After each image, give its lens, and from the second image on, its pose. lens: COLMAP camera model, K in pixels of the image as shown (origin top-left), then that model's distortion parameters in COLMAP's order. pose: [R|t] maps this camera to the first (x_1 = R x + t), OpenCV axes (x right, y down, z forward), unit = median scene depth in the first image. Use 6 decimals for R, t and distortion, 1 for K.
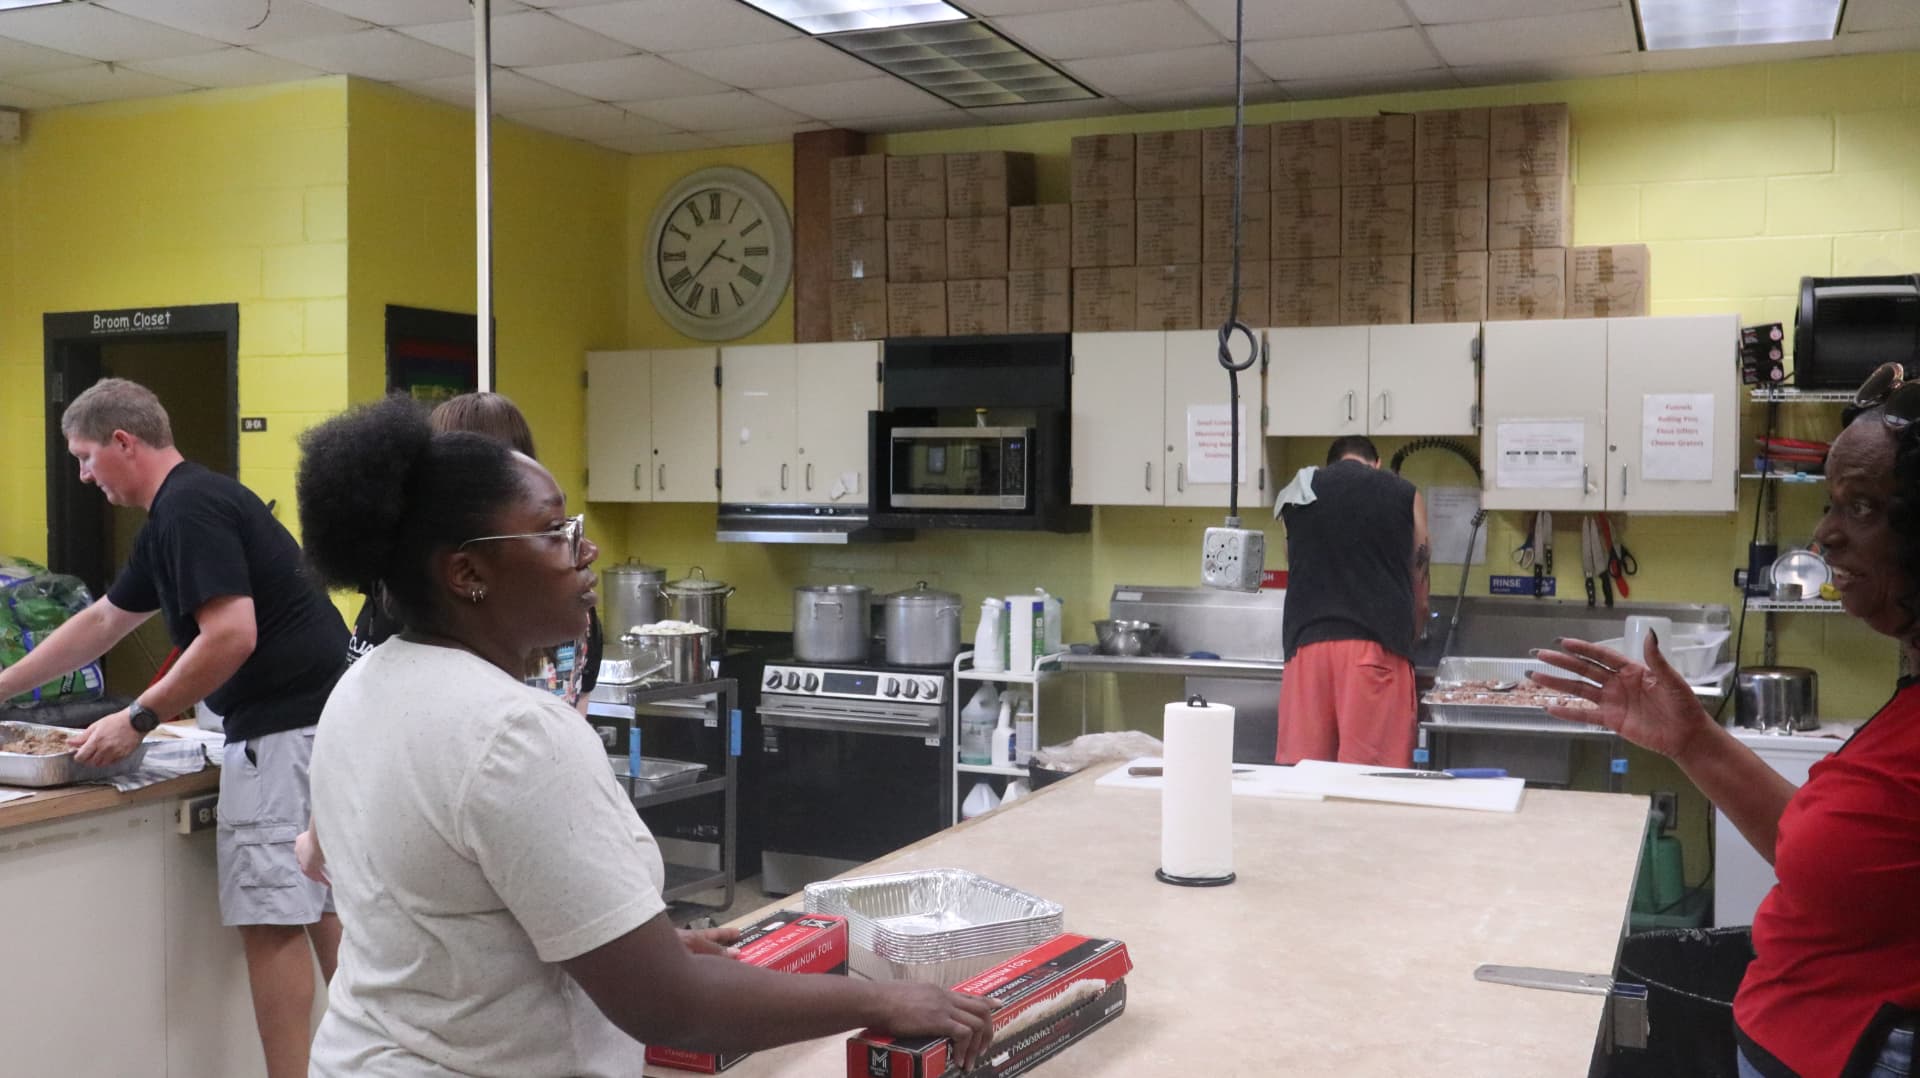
lens RADIAL K [[1773.0, 0, 947.8], [0, 1773.0, 521.9], [0, 0, 1]] dist [-0.000130, 0.000000]
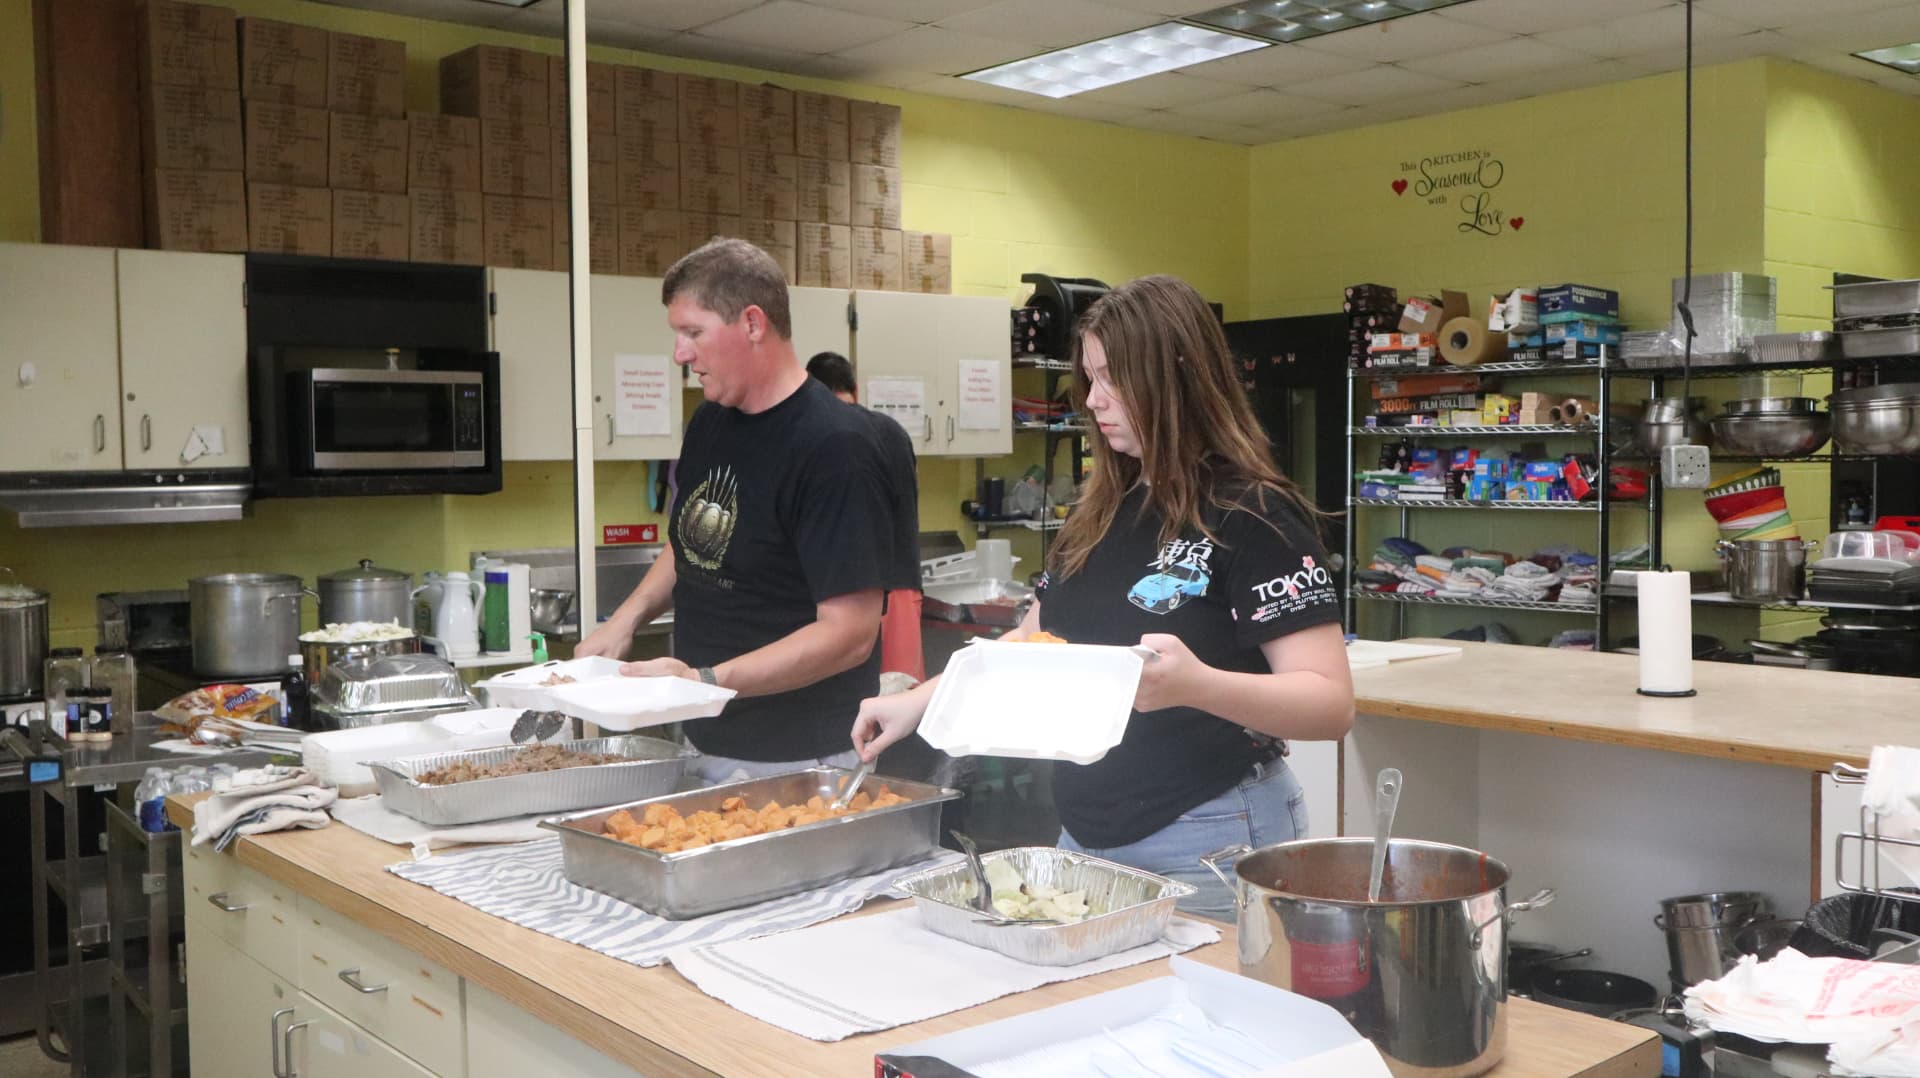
lens RADIAL K [[1773.0, 0, 951.6], [0, 1773.0, 524.3], [0, 0, 1]] dist [-0.000130, 0.000000]
pose [[0.460786, -0.048163, 0.886203, -0.631171], [0.035556, 0.998727, 0.035790, -0.001969], [-0.886799, 0.015019, 0.461912, 0.400747]]
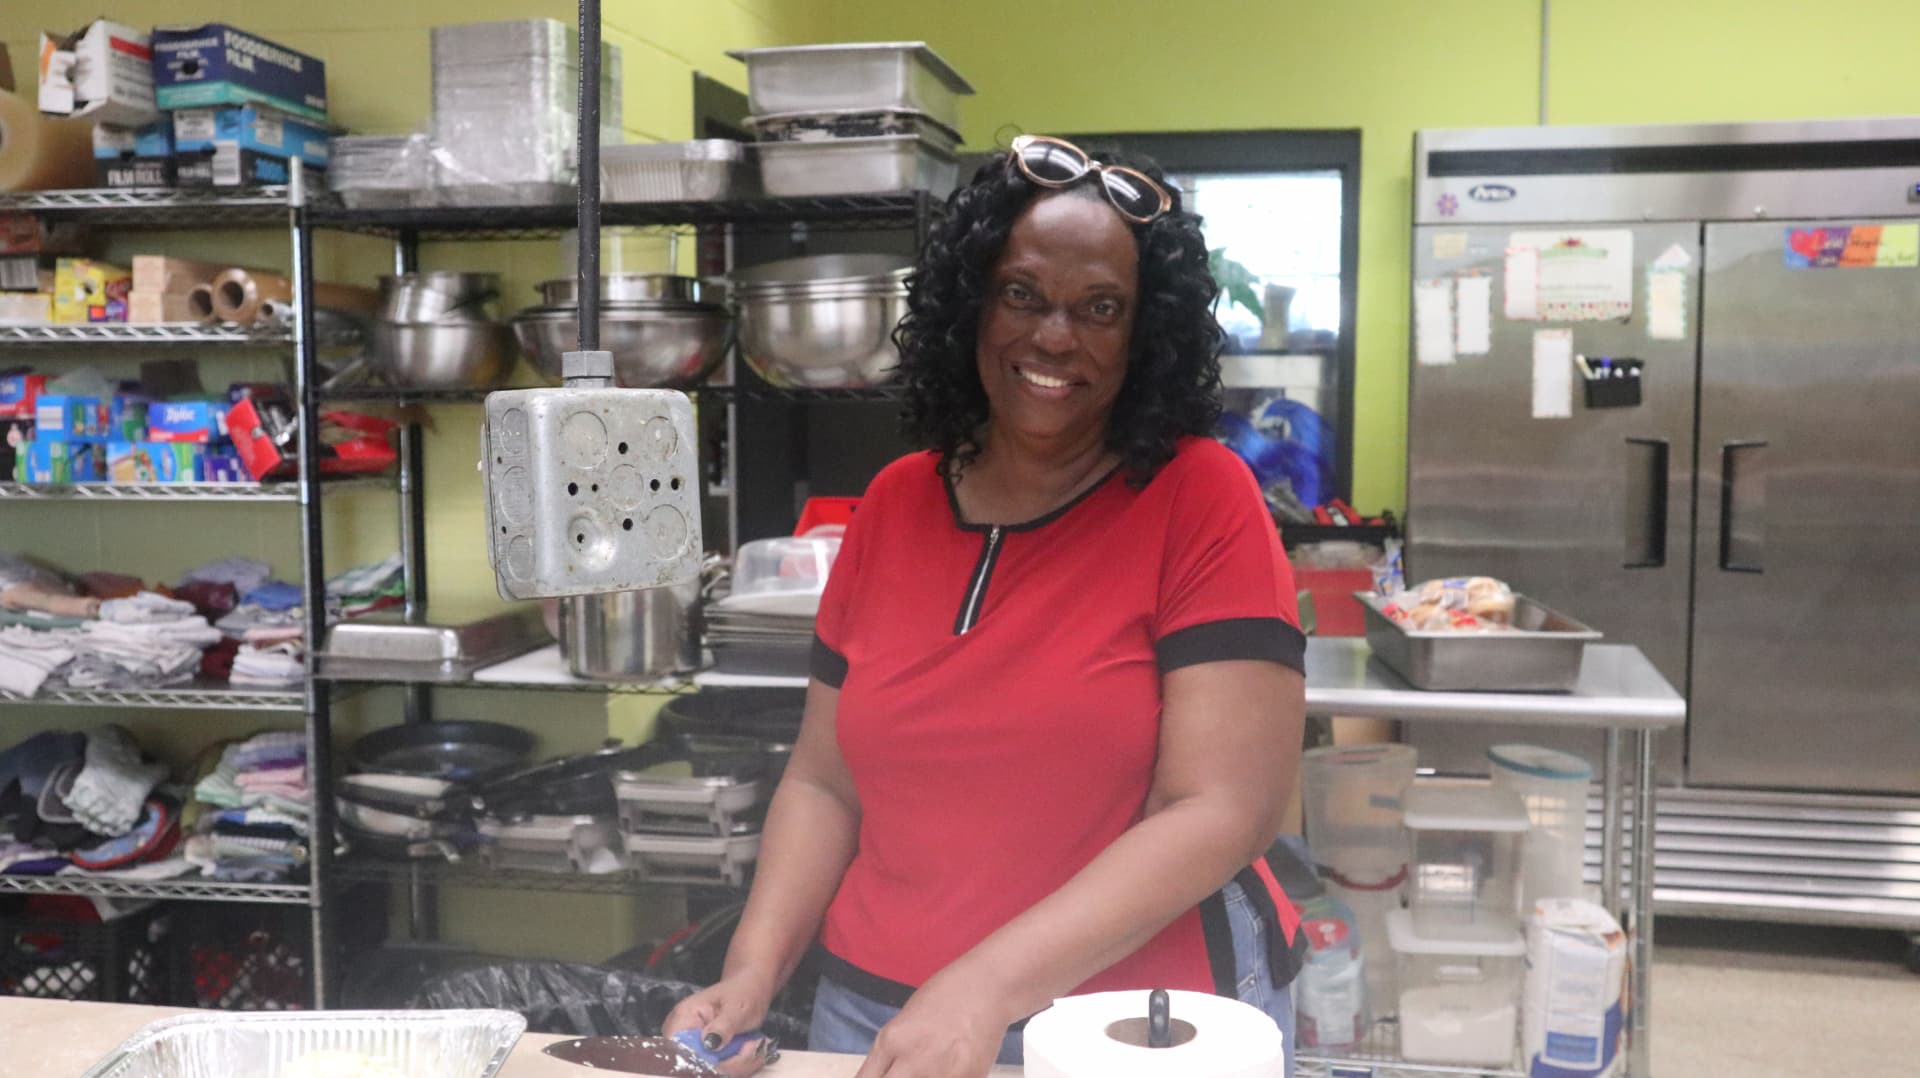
lens RADIAL K [[1773.0, 0, 955.6], [0, 1773.0, 503.3], [0, 0, 1]] dist [-0.000130, 0.000000]
pose [[-0.203338, -0.087032, 0.975233, -0.049232], [0.030140, 0.995013, 0.095082, -0.001279], [-0.978645, 0.048727, -0.199700, 0.464401]]
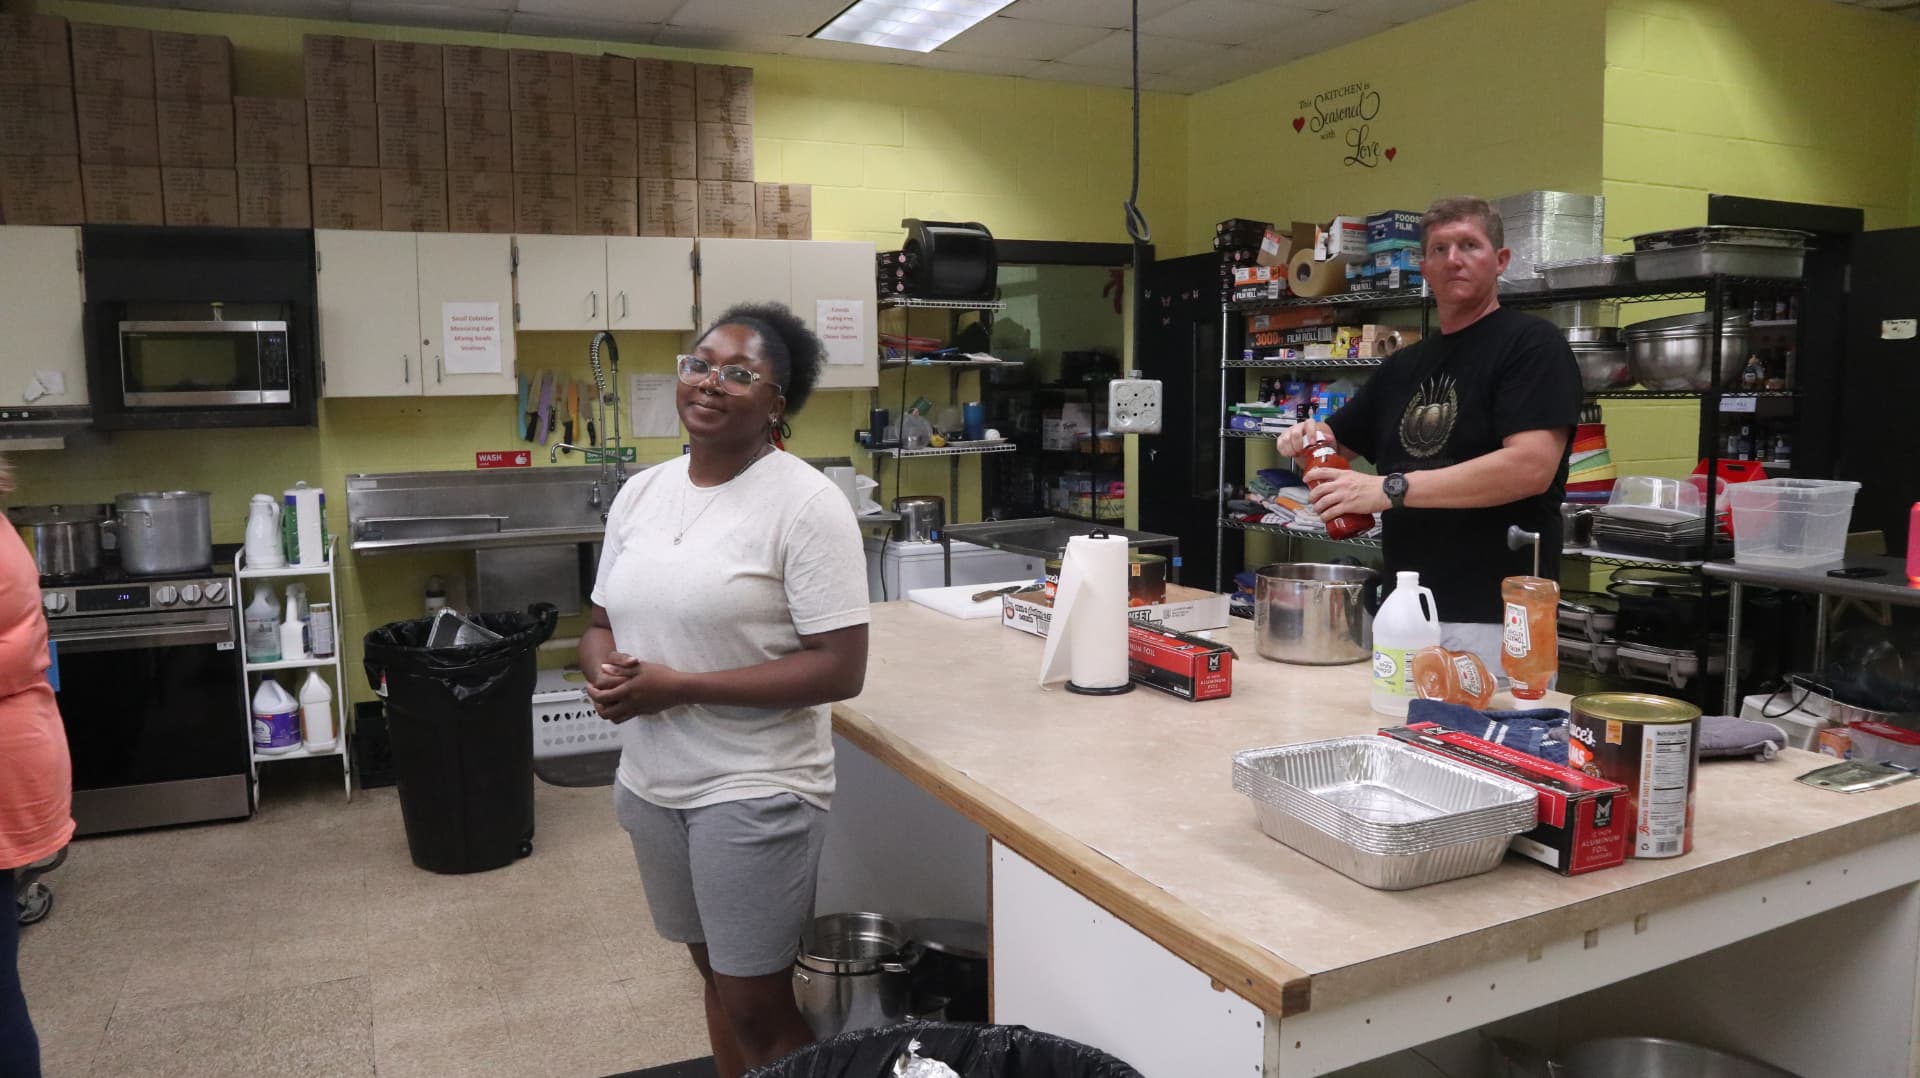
lens RADIAL K [[1326.4, 0, 950.4], [0, 1326.4, 516.5], [0, 0, 1]] dist [-0.085858, 0.047846]
pose [[0.680244, -0.088181, 0.727662, -0.245676], [0.035973, 0.995557, 0.087017, 0.006124], [-0.732102, -0.033016, 0.680394, 0.227310]]
